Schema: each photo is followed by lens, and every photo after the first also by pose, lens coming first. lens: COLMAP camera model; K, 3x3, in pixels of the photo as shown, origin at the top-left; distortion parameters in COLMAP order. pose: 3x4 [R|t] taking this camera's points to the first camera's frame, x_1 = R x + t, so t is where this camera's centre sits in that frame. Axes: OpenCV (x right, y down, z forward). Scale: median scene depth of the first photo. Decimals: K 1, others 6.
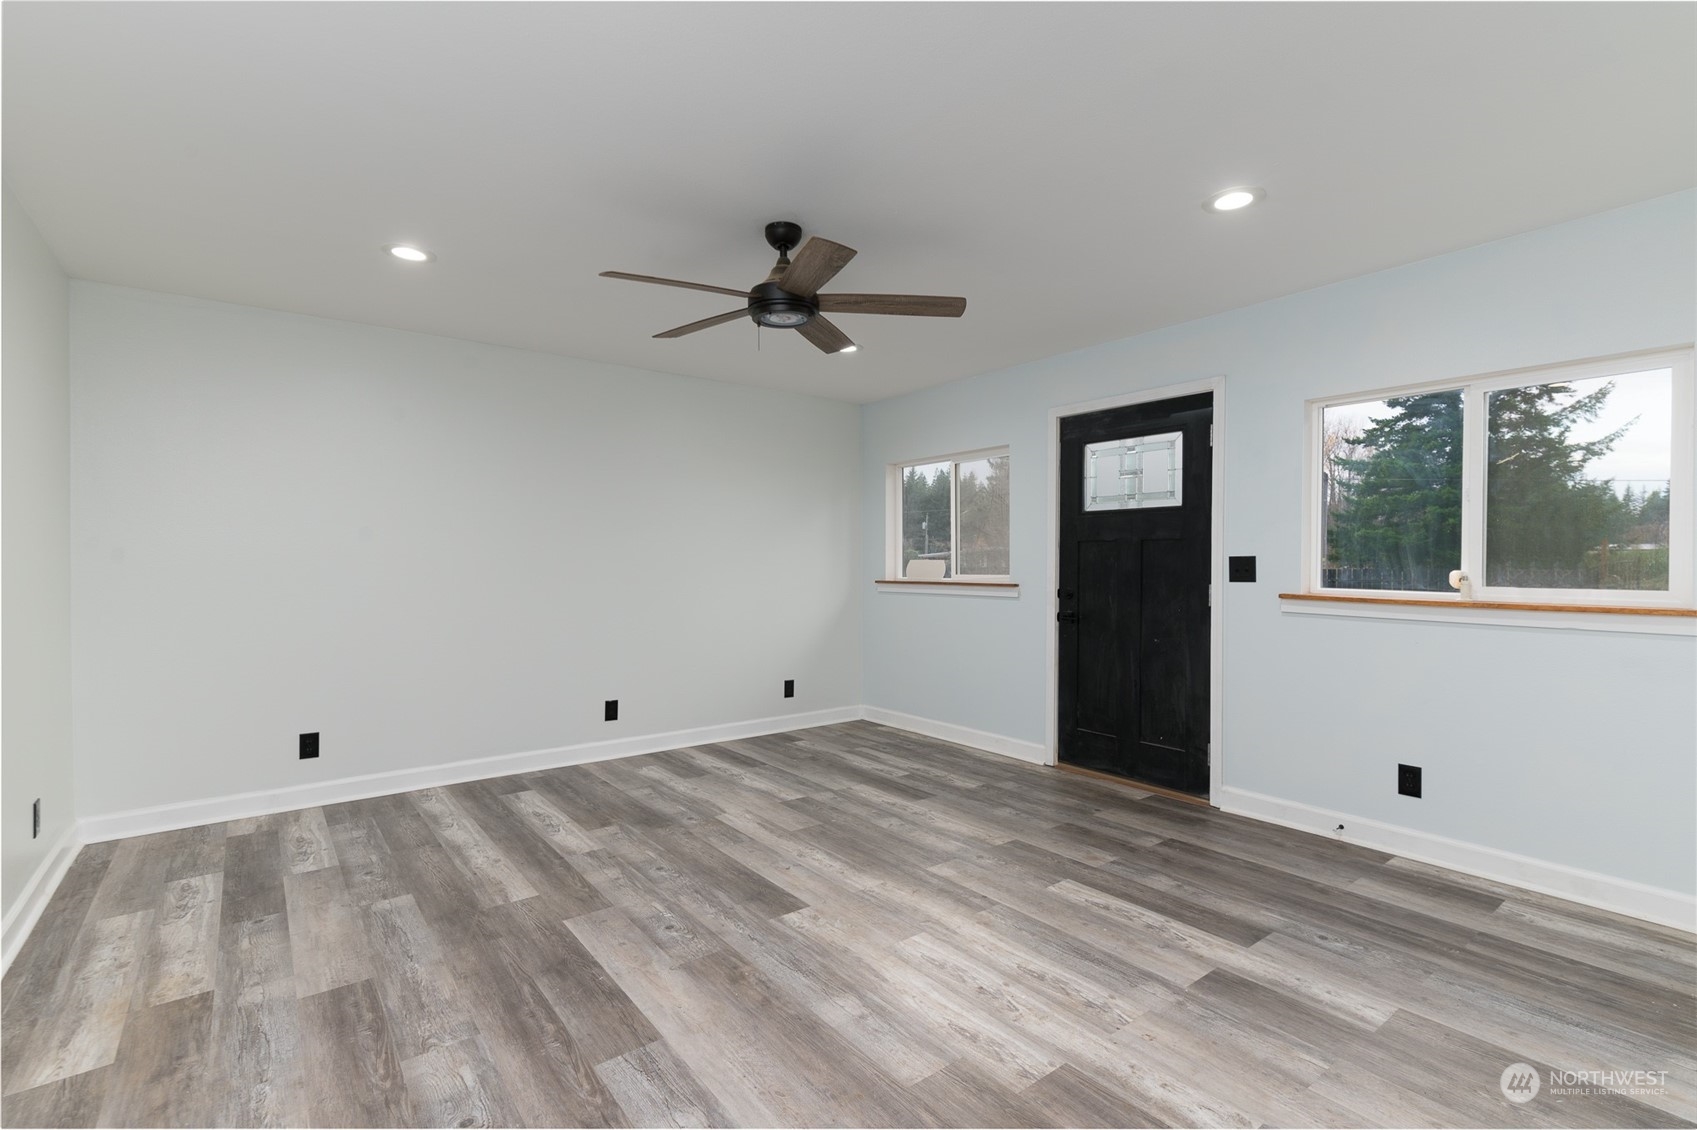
lens RADIAL K [[754.6, 0, 835.4], [0, 754.6, 563.4], [0, 0, 1]] dist [0.003961, 0.000007]
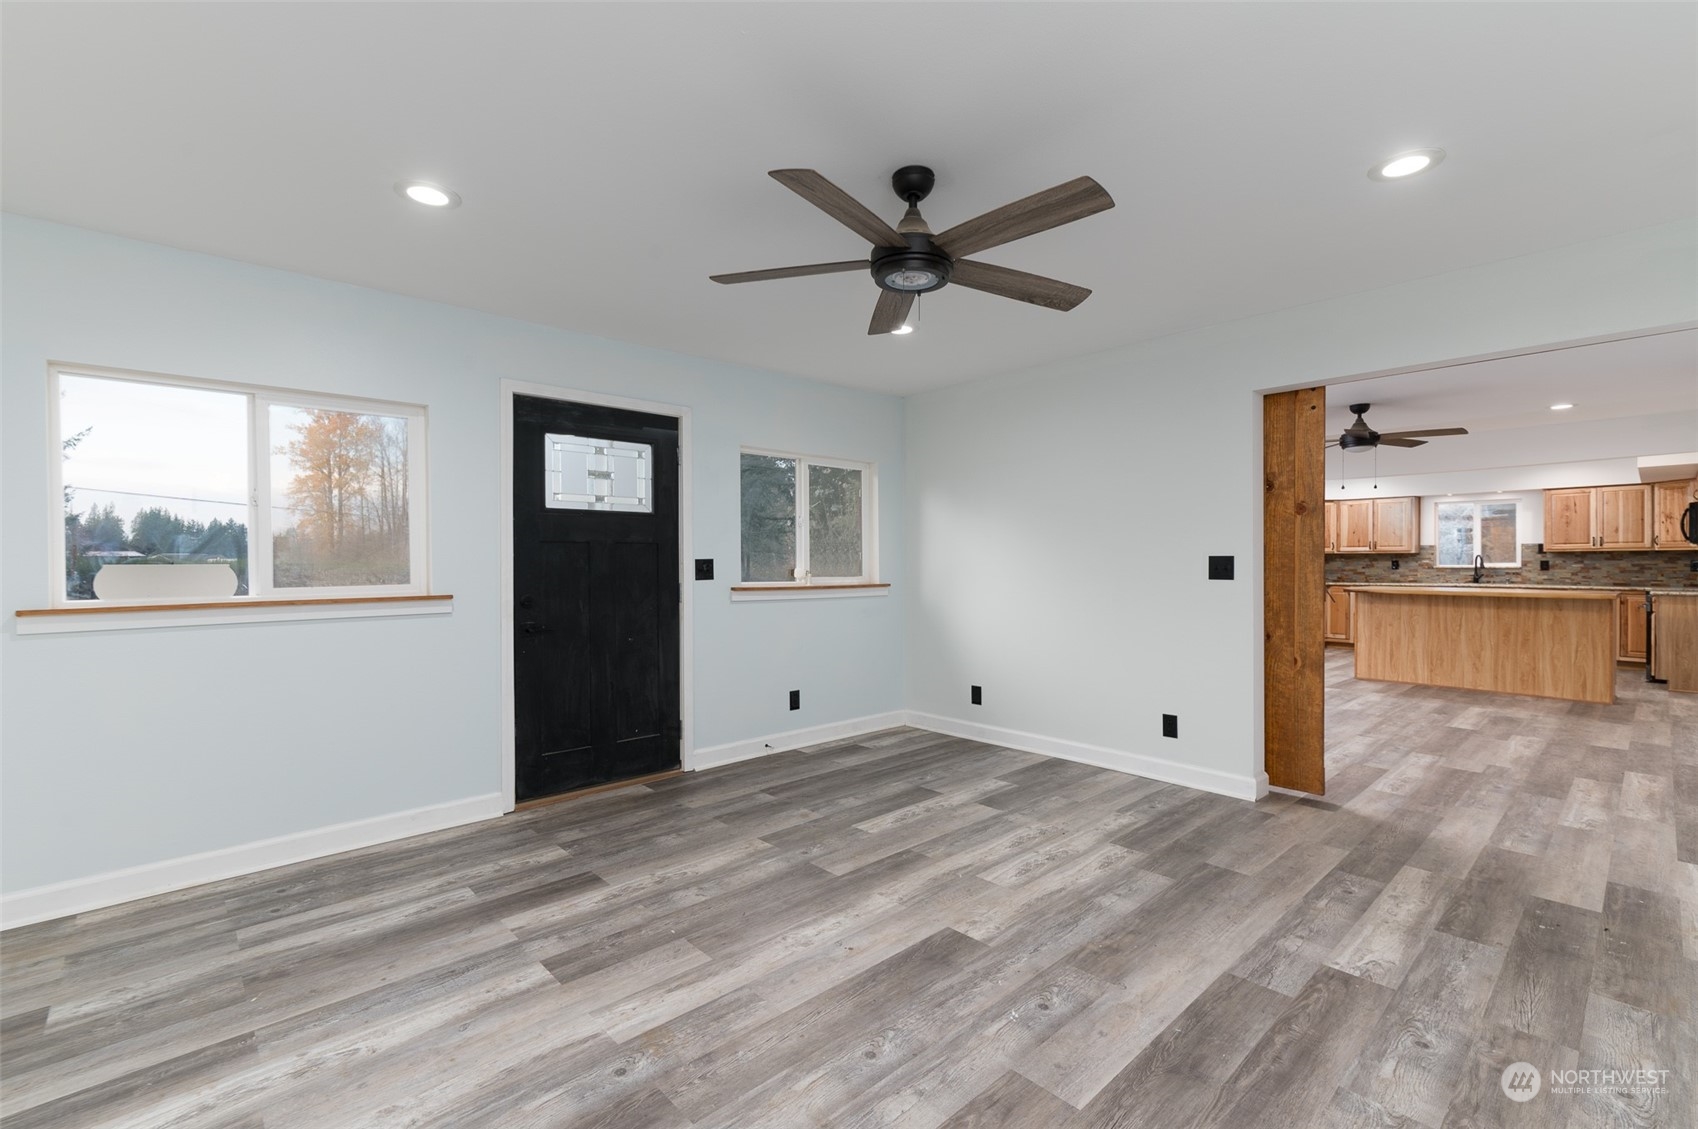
lens RADIAL K [[739.2, 0, 842.7], [0, 739.2, 564.3], [0, 0, 1]] dist [0.003031, 0.000136]
pose [[-0.076132, -0.003790, 0.997091, -0.798466], [0.010039, 0.999939, 0.004567, -0.004644], [-0.997047, 0.010358, -0.076090, 1.012360]]
